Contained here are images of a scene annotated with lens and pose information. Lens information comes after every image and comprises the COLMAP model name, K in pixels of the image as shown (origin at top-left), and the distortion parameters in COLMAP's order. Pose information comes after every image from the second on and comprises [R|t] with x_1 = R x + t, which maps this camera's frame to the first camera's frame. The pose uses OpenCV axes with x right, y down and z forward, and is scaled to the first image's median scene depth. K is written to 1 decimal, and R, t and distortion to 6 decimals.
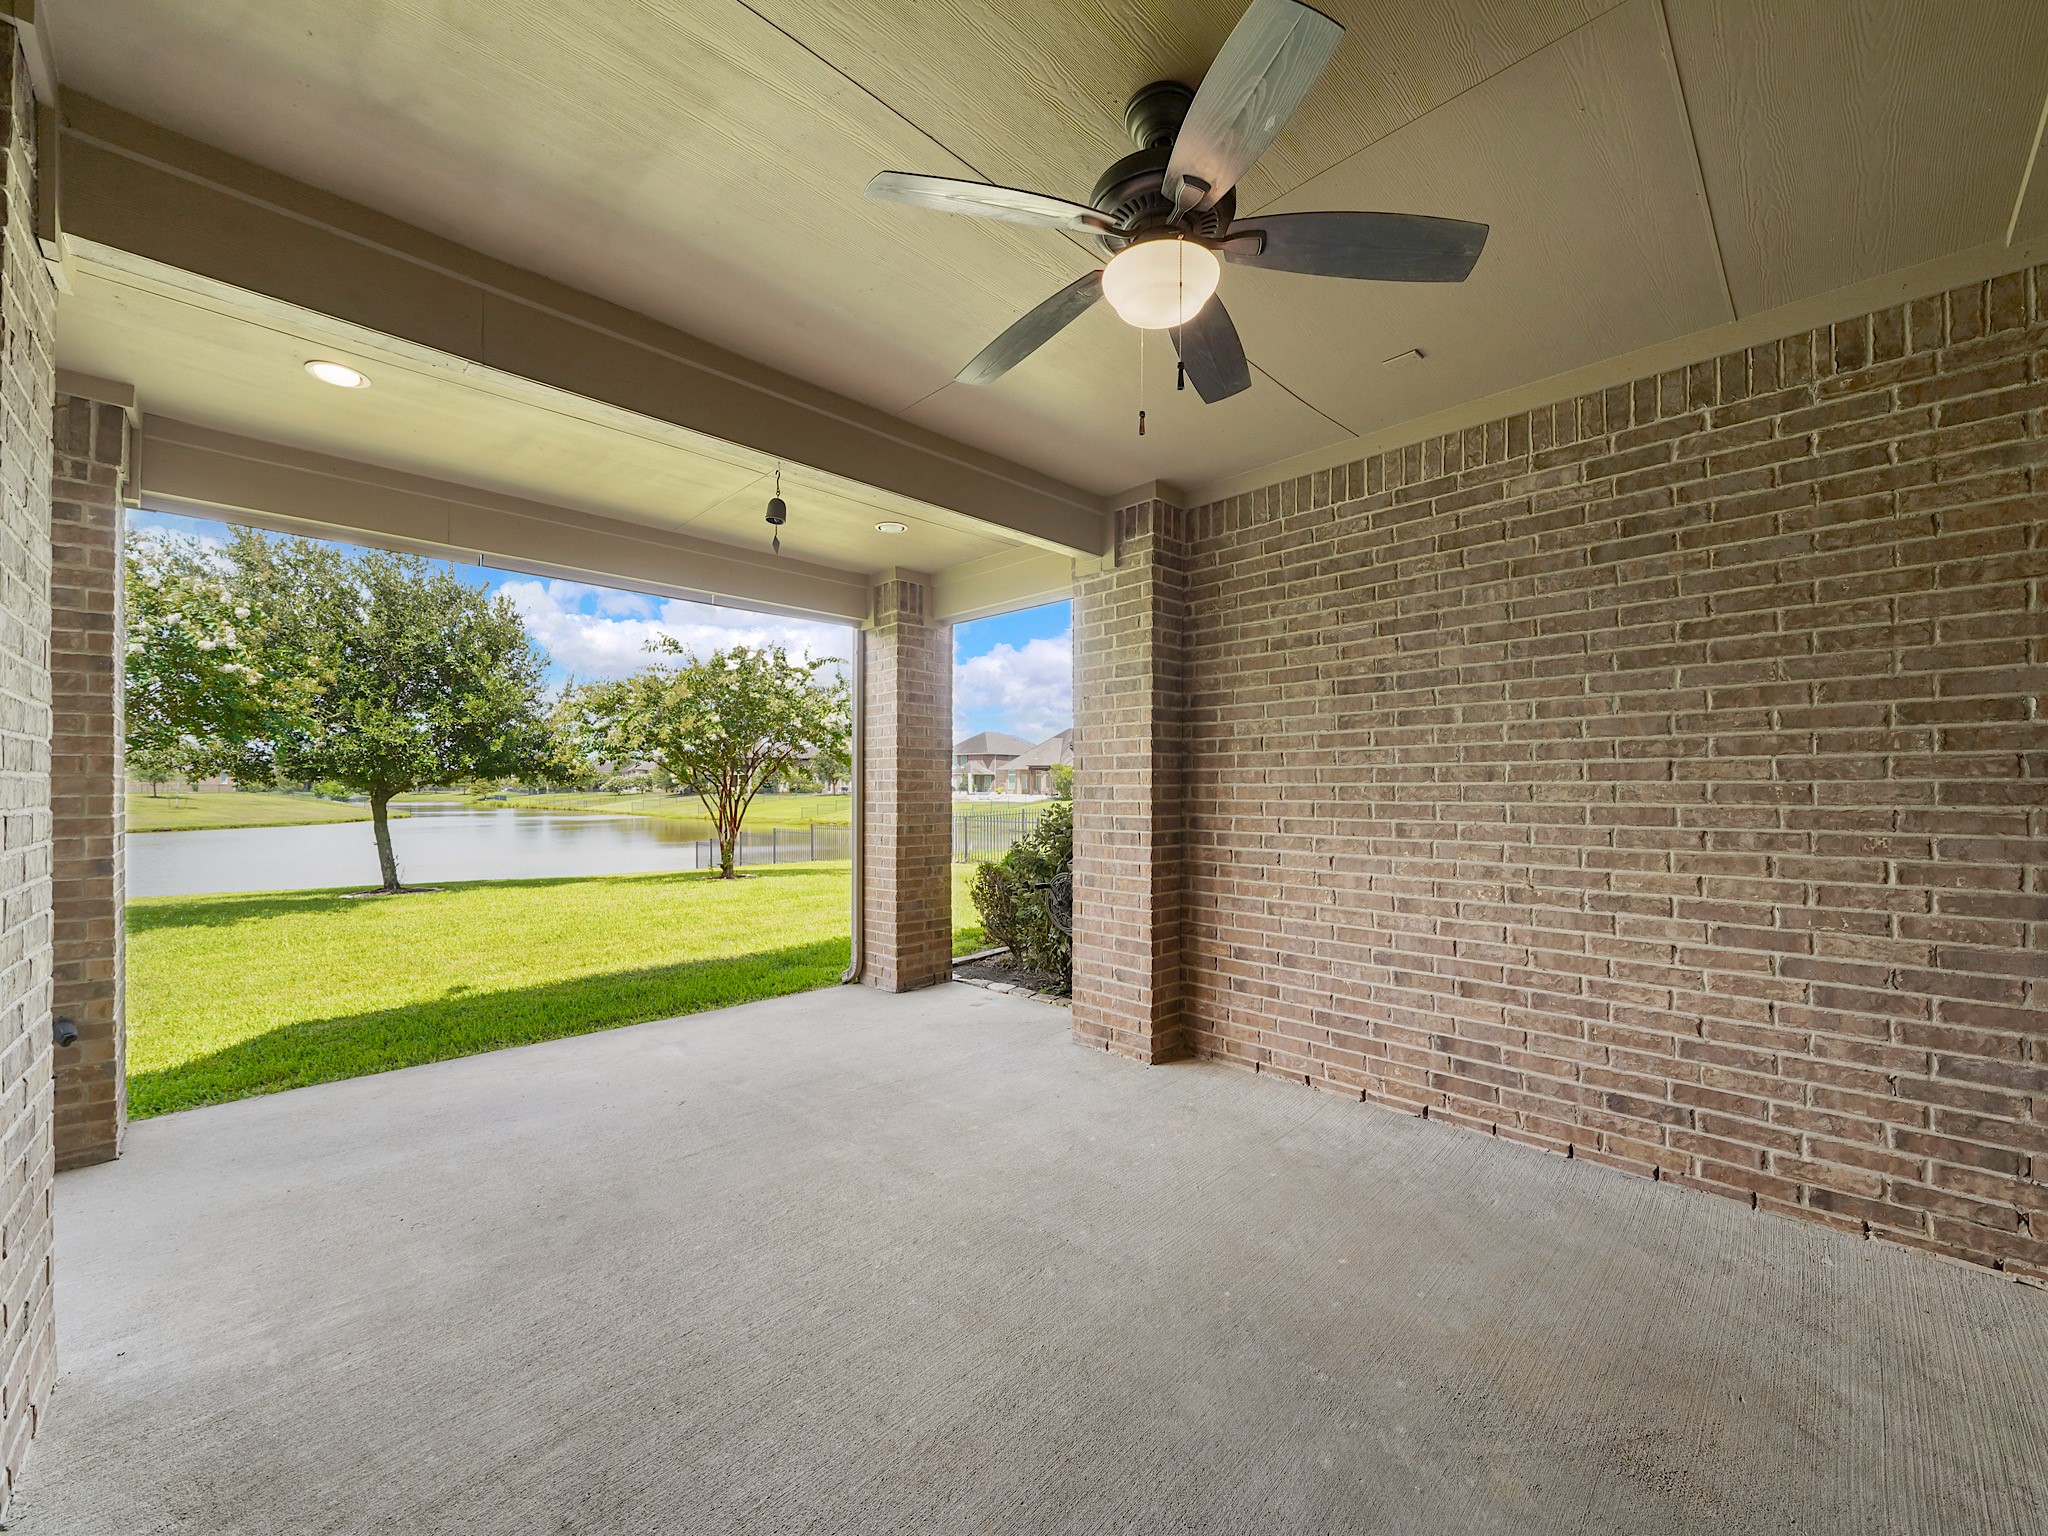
lens RADIAL K [[799.9, 0, 1015.8], [0, 799.9, 789.9], [0, 0, 1]] dist [0.000606, 0.000060]
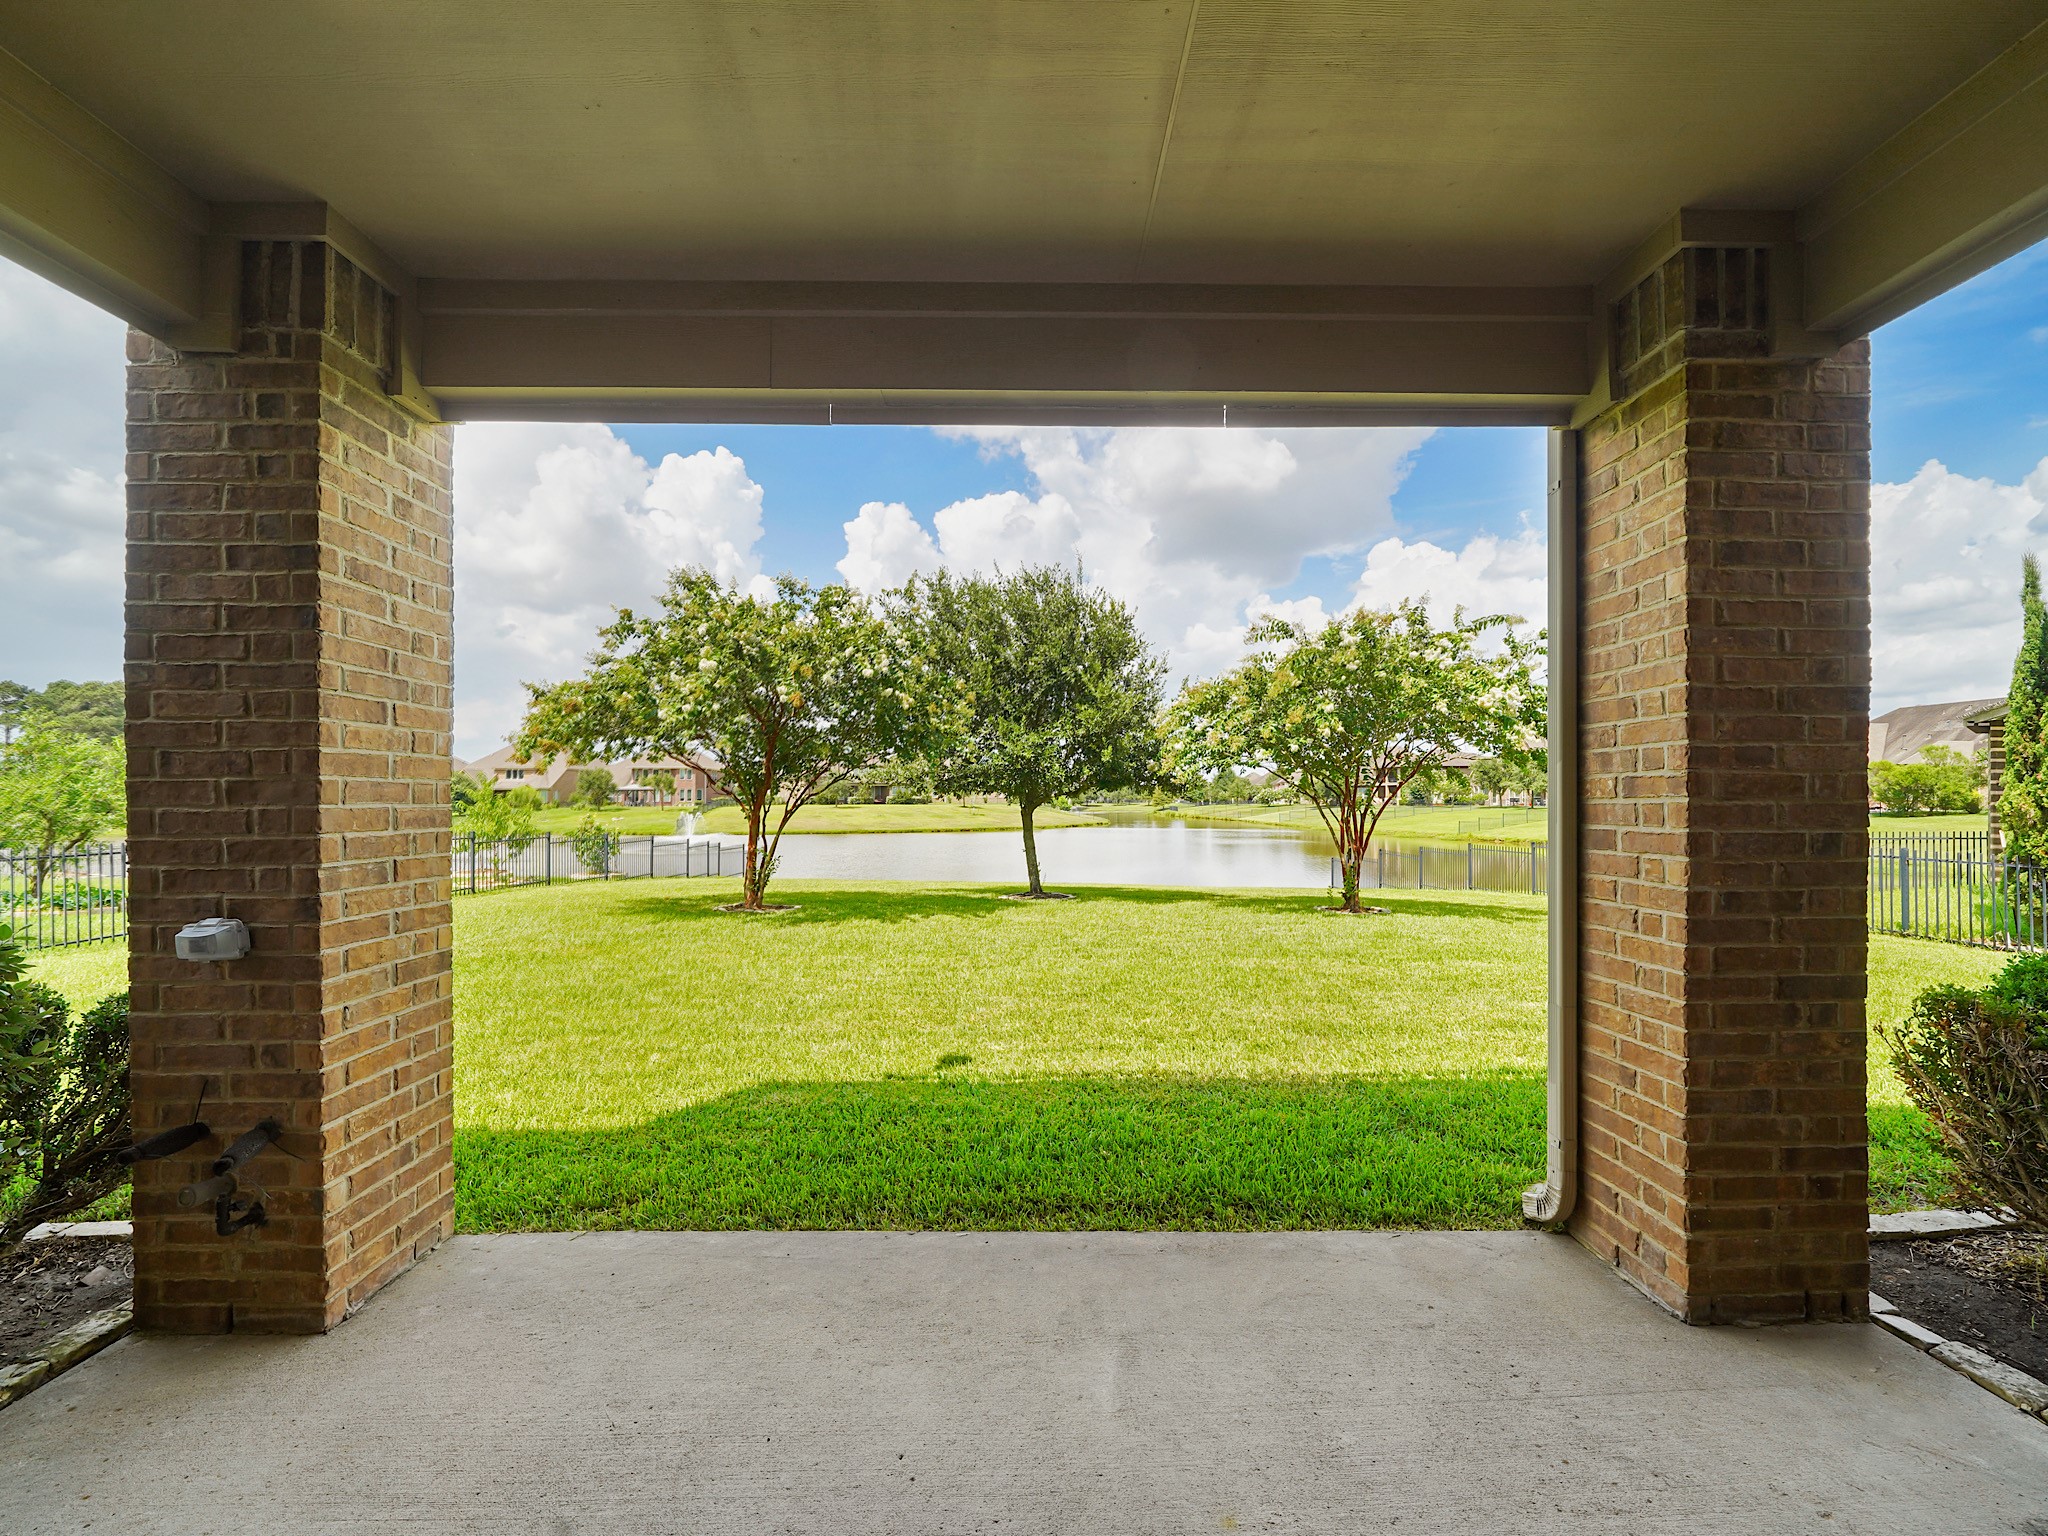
lens RADIAL K [[807.0, 0, 1021.1], [0, 807.0, 796.9], [0, 0, 1]] dist [-0.001306, -0.004152]
pose [[0.725040, -0.005133, -0.688688, -0.109834], [0.001061, 0.999979, -0.006336, 0.001906], [0.688706, 0.003863, 0.725031, 0.477650]]
